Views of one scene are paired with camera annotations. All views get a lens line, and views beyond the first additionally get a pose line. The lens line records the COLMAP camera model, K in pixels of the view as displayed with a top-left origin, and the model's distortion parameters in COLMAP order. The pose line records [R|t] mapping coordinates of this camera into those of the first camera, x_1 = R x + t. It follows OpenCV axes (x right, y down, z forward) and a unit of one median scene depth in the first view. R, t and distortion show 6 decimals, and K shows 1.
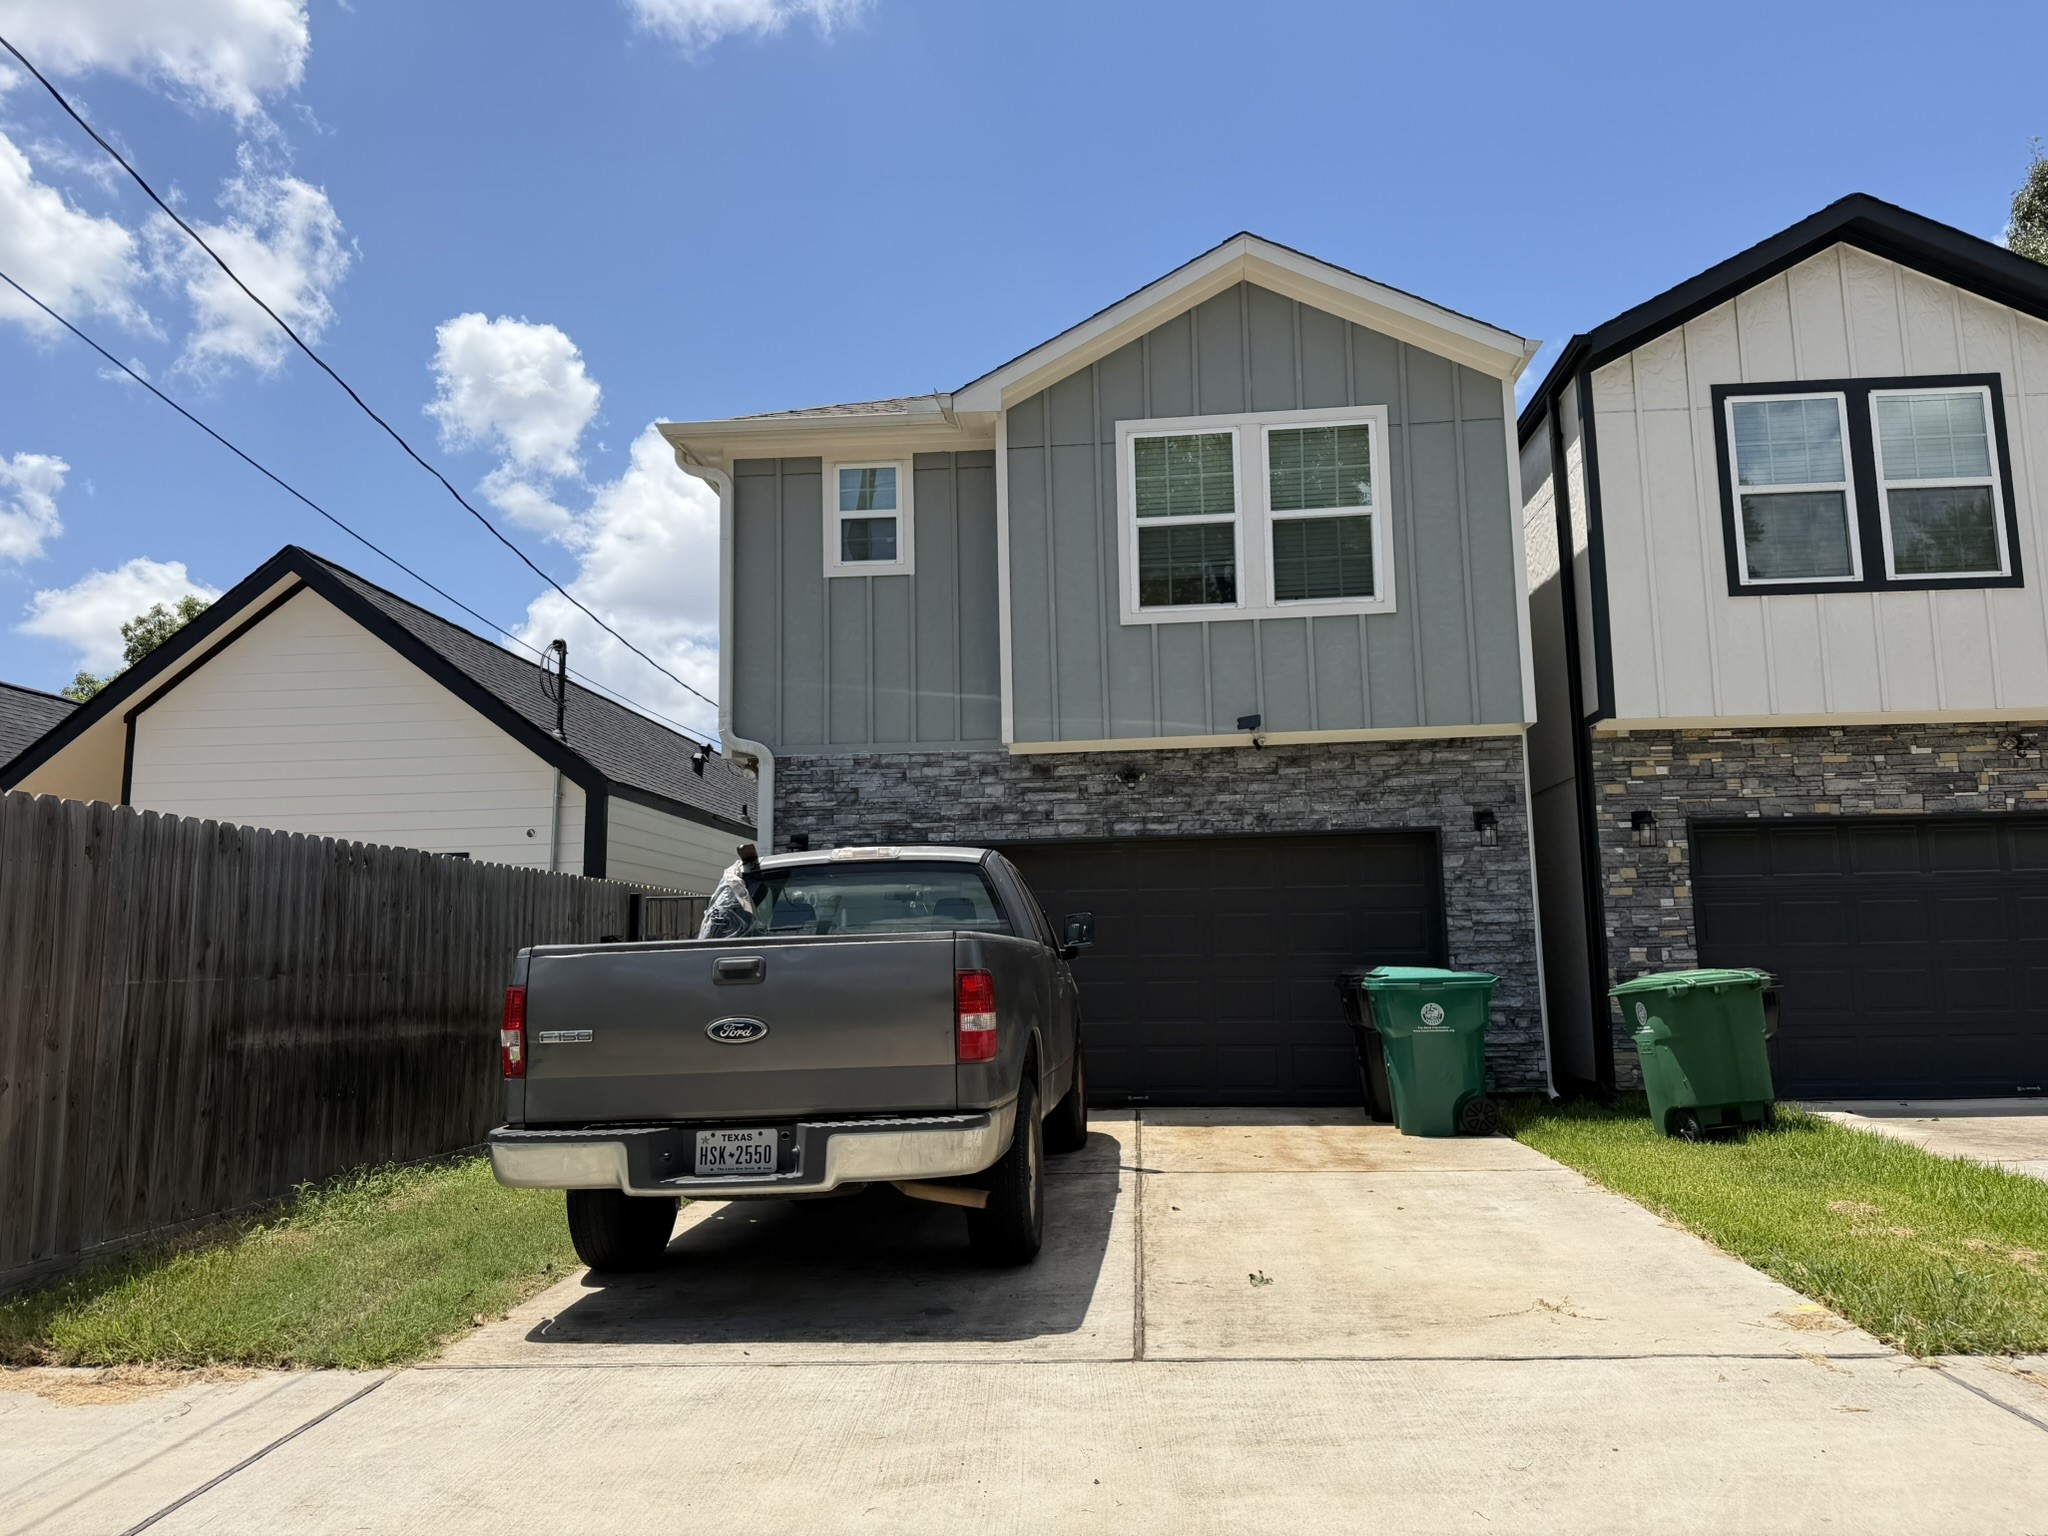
lens RADIAL K [[1427.5, 0, 1033.7], [0, 1427.5, 762.9], [0, 0, 1]] dist [0.110916, -0.165288]
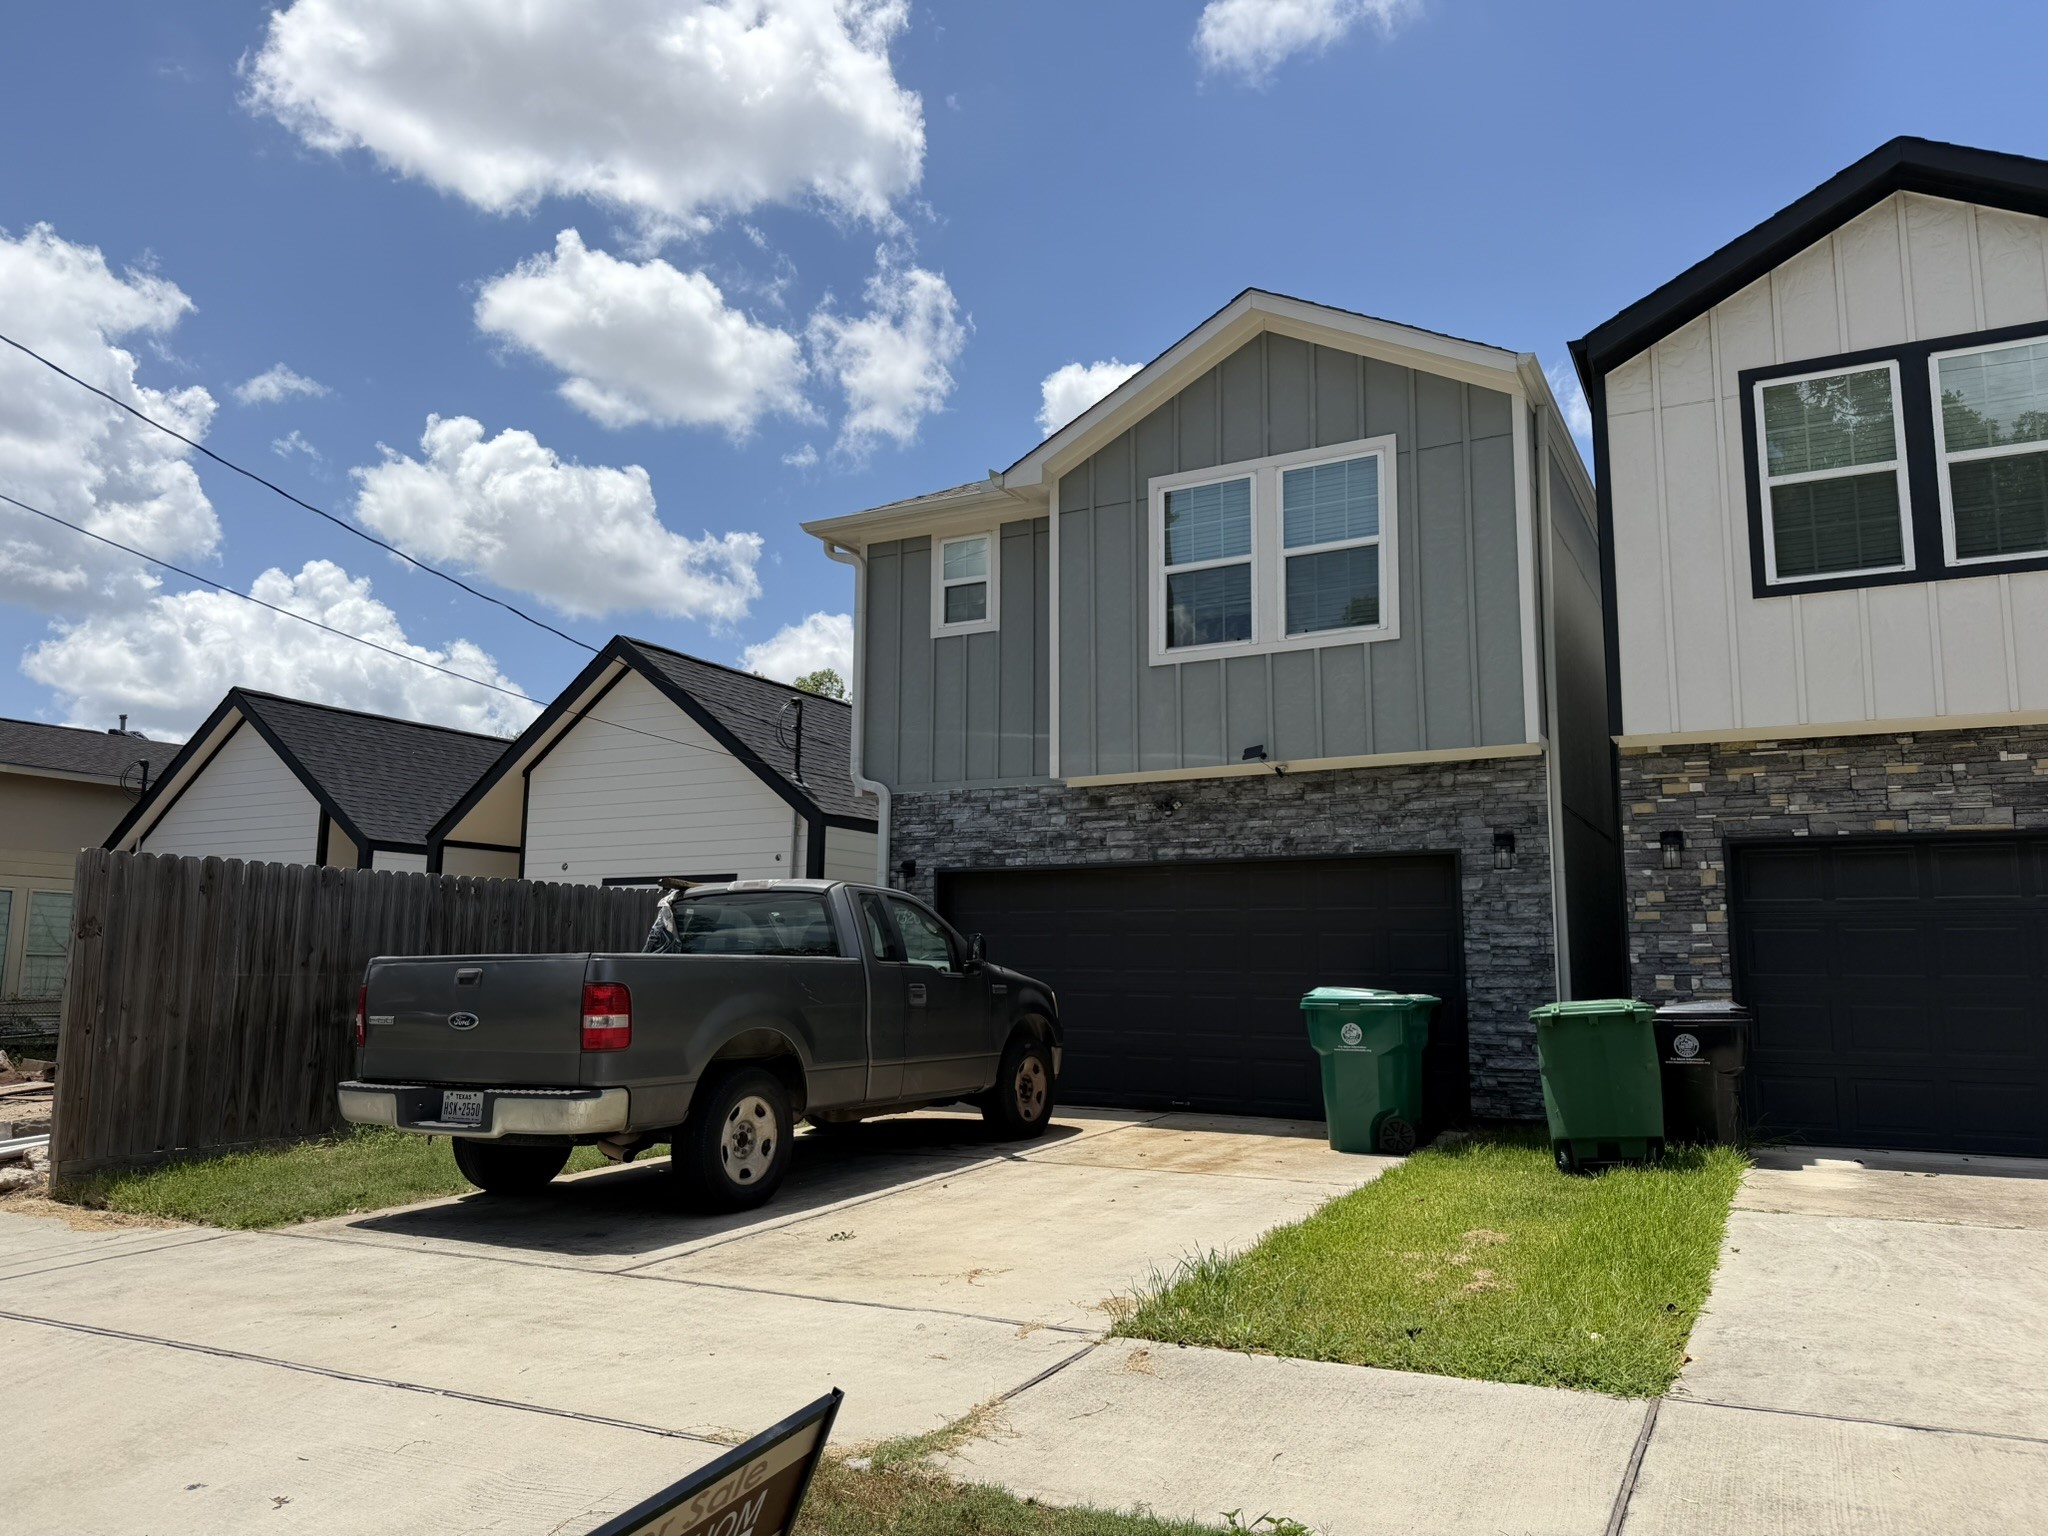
lens RADIAL K [[1418.6, 0, 1024.0], [0, 1418.6, 768.0], [0, 0, 1]] dist [0.084207, -0.120171]
pose [[0.916582, -0.032738, -0.398504, 0.404346], [0.032791, 0.999440, -0.006685, -0.015237], [0.398500, -0.006940, 0.917142, -0.028282]]
